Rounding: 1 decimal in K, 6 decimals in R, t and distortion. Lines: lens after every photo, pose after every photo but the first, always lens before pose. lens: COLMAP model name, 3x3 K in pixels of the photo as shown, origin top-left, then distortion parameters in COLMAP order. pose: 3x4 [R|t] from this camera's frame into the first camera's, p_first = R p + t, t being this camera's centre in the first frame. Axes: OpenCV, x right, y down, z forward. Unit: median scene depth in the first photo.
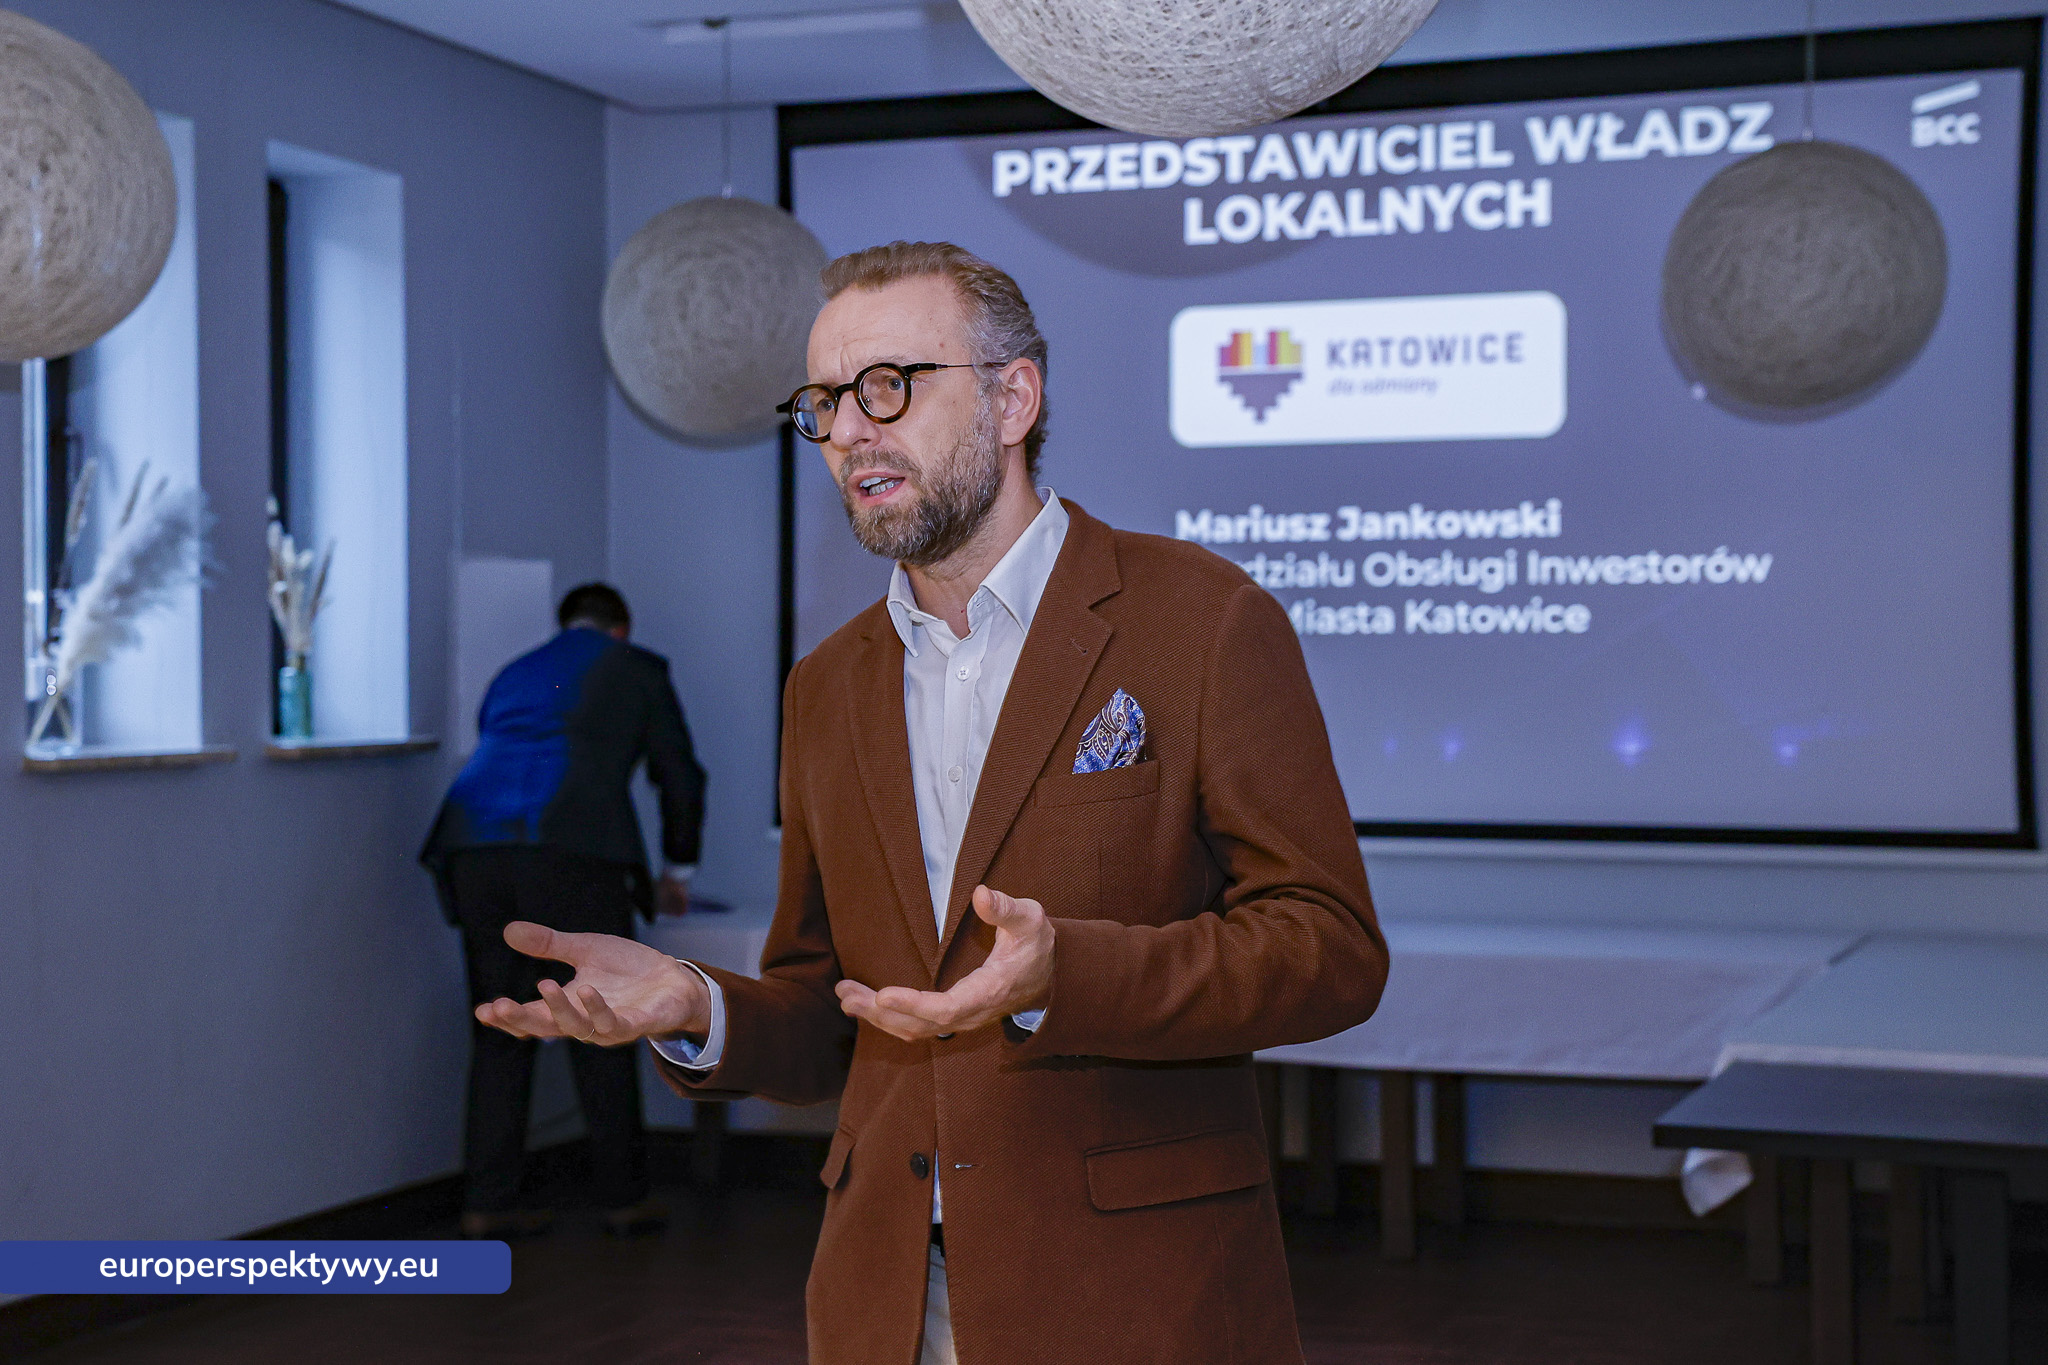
lens RADIAL K [[3479.8, 0, 1024.0], [0, 3479.8, 682.5], [0, 0, 1]] dist [0.229991, -0.114898]
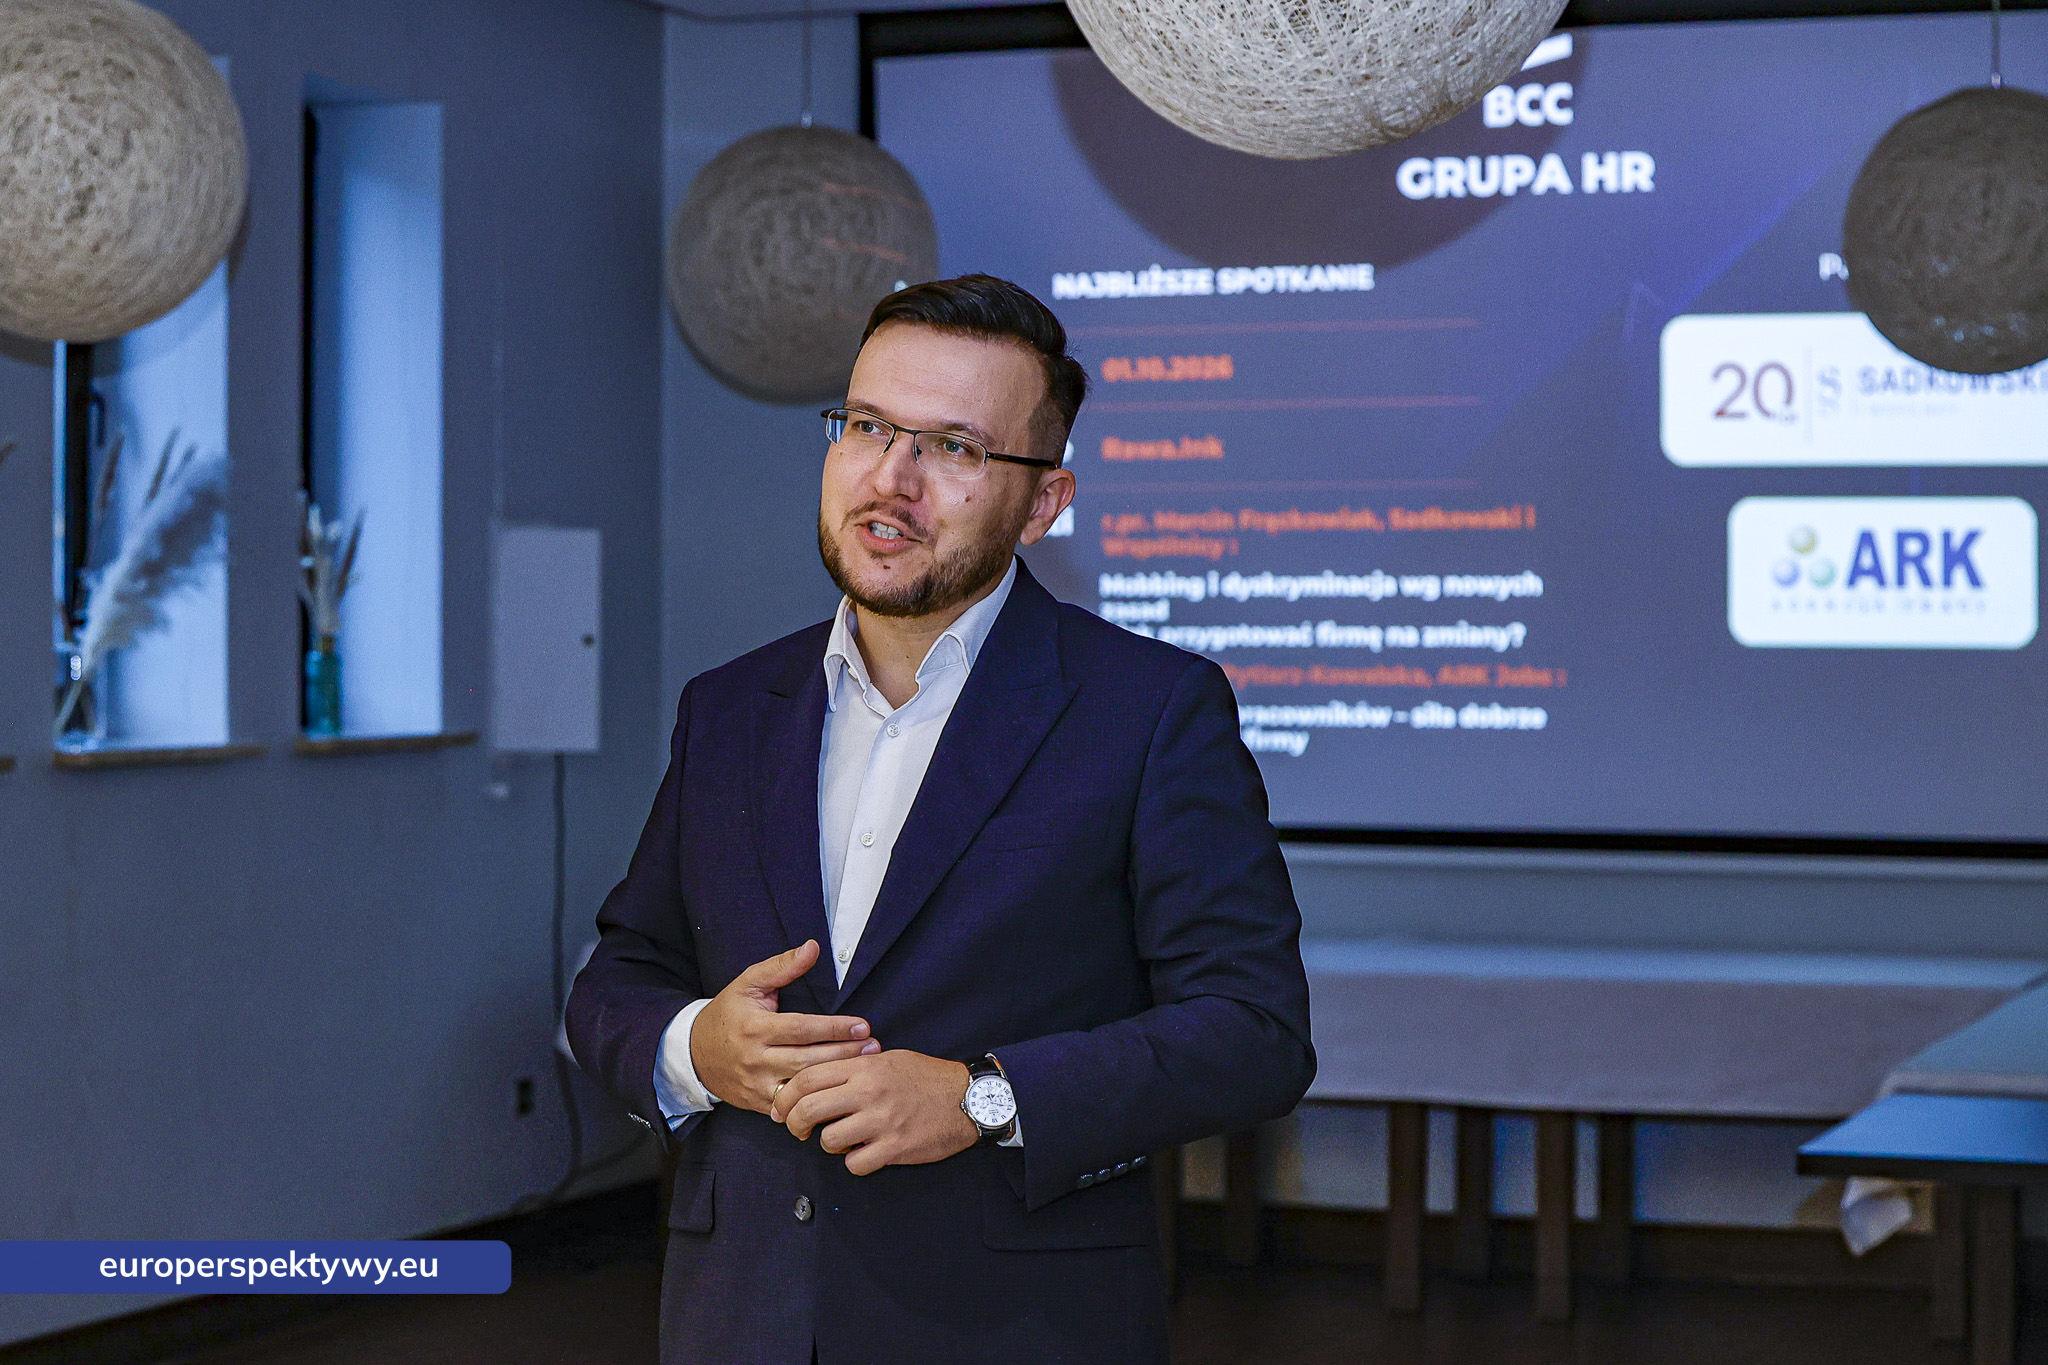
lens RADIAL K [[4427.9, 0, 1024.0], [0, 4427.9, 682.5], [0, 0, 1]] dist [-0.268090, 0.462602]
pose [[0.999682, 0.004928, -0.024729, -0.000837], [-0.004768, 0.999967, 0.006524, -0.004385], [0.024760, -0.006404, 0.999673, -0.110067]]
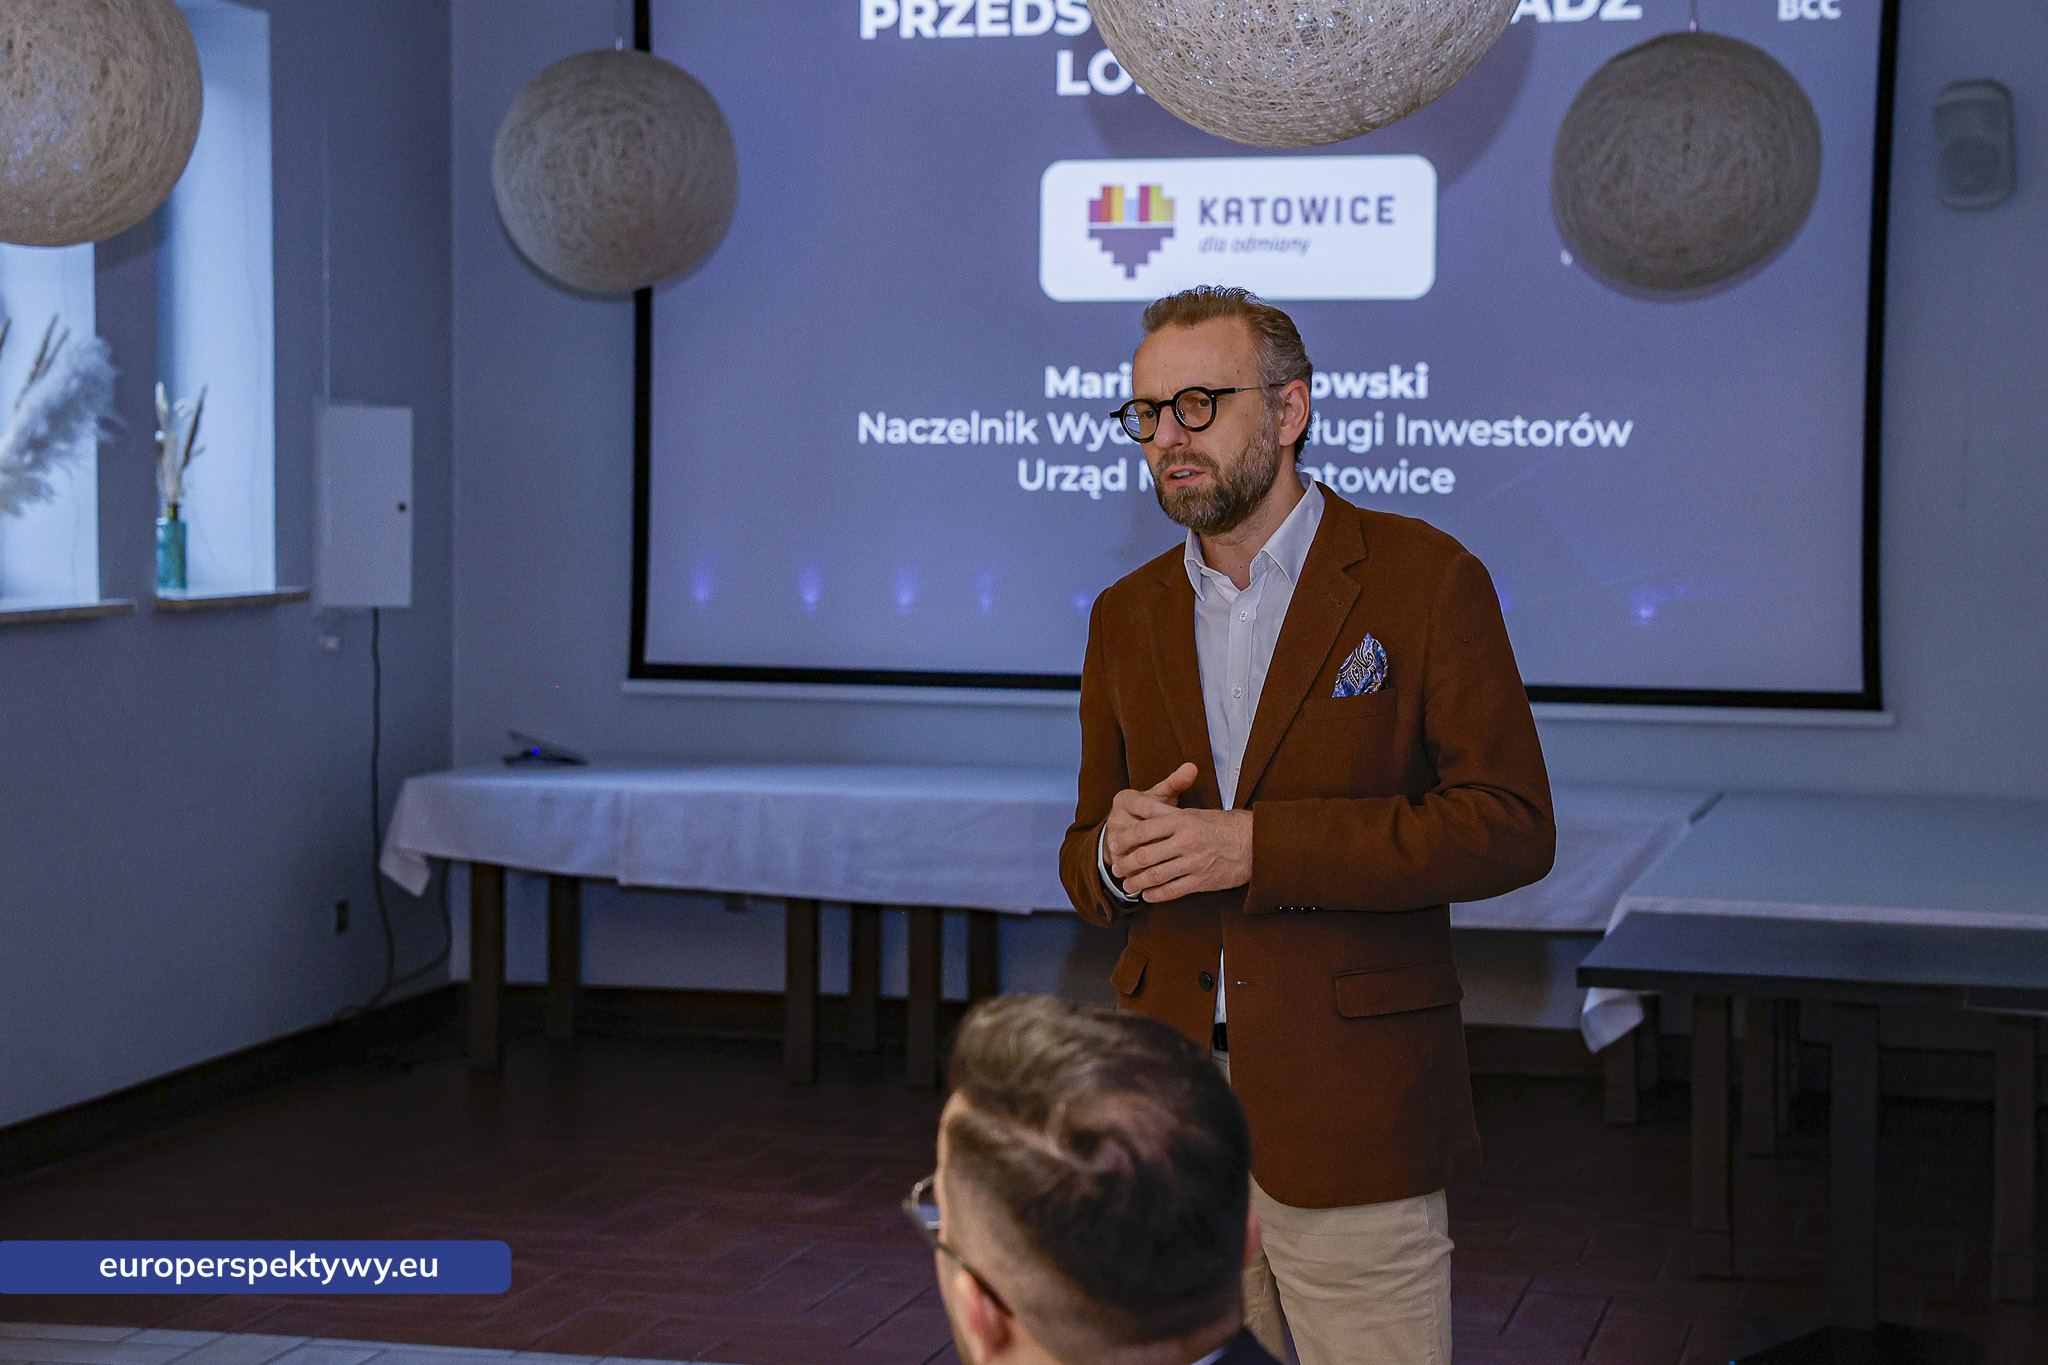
lens RADIAL K [[4054.9, 0, 1024.0], [0, 4054.9, 682.5], [0, 0, 1]] dist [0.307789, -0.203326]
pose [[0.995574, 0.005999, 0.093792, -0.073095], [-0.010508, 0.998808, 0.047661, -0.014791], [-0.093395, -0.048436, 0.994450, -0.164198]]
